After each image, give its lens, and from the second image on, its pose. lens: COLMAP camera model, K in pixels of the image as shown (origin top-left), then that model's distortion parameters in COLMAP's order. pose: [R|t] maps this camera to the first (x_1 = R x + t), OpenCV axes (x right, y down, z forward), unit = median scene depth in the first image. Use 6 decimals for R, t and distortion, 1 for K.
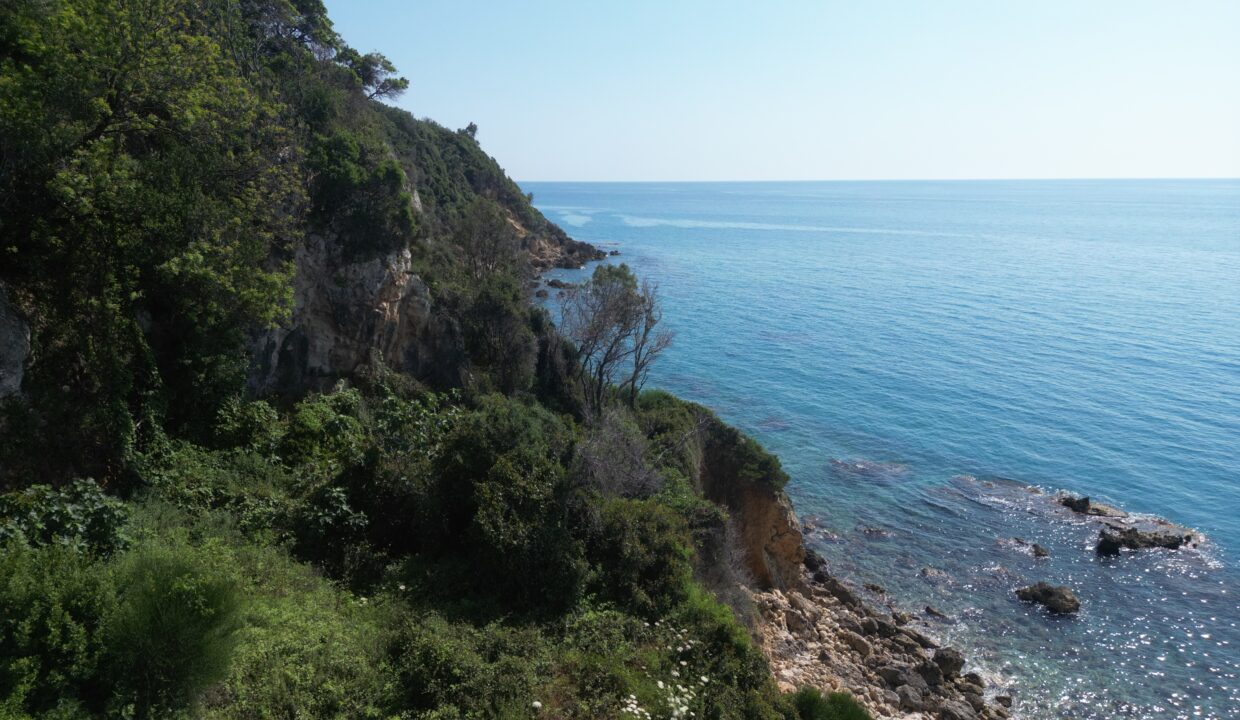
lens RADIAL K [[867.5, 0, 632.3], [0, 867.5, 355.4], [0, 0, 1]] dist [0.053816, -0.043824]
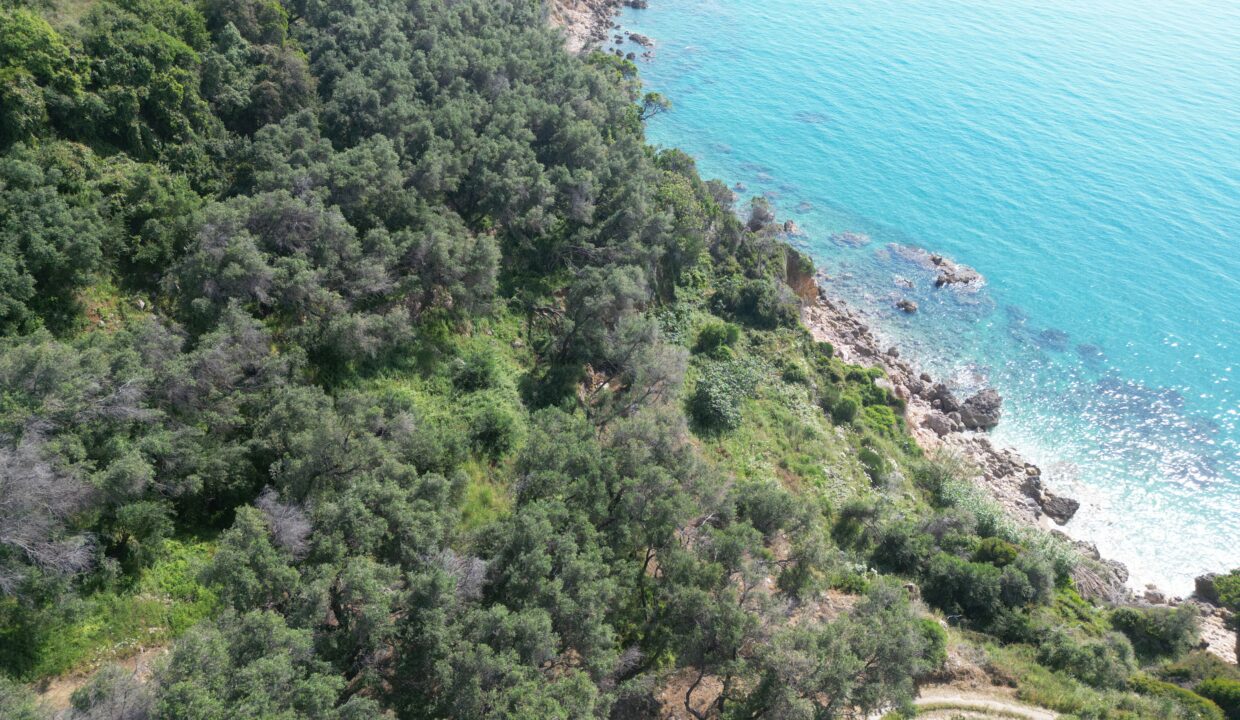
lens RADIAL K [[867.5, 0, 617.0], [0, 867.5, 357.0], [0, 0, 1]] dist [0.053816, -0.043824]
pose [[0.999943, 0.001246, -0.010643, -0.464627], [0.003067, 0.918383, 0.395680, -0.765881], [0.010268, -0.395690, 0.918327, -1.834115]]
